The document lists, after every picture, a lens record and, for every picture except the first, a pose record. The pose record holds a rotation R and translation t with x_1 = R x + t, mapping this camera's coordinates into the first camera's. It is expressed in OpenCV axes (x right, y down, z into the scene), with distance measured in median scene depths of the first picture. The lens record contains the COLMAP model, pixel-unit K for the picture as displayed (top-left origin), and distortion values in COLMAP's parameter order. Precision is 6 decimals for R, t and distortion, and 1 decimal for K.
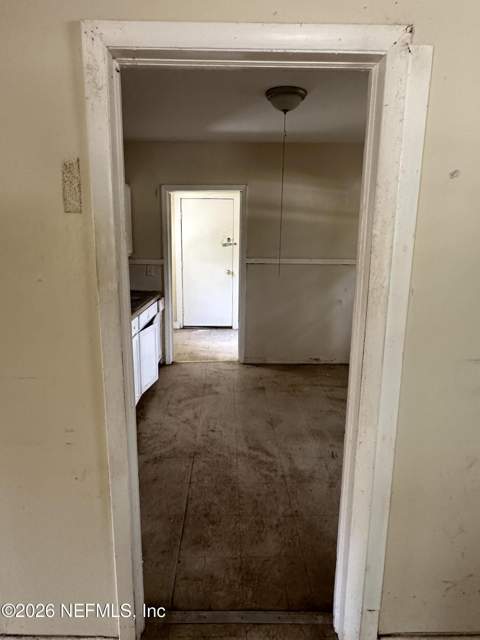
lens RADIAL K [[404.2, 0, 235.9], [0, 404.2, 318.4], [0, 0, 1]] dist [-0.002756, 0.001710]
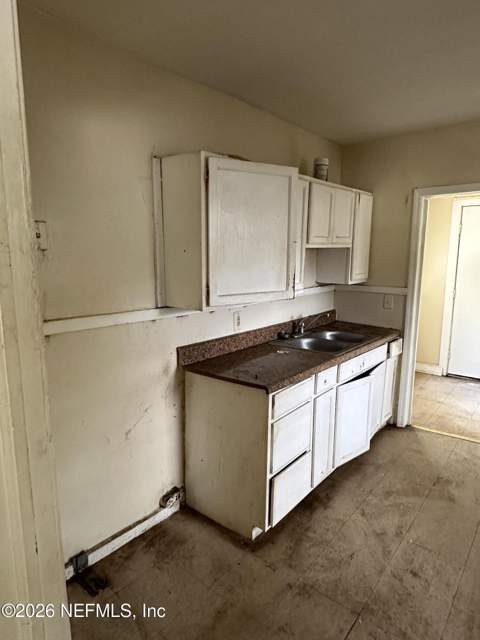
lens RADIAL K [[404.2, 0, 239.8], [0, 404.2, 320.7], [0, 0, 1]] dist [-0.002756, 0.001710]
pose [[0.764756, 0.103717, -0.635918, 0.067965], [-0.125957, 0.991982, 0.010315, -0.058210], [0.631889, 0.072210, 0.771688, 0.246339]]
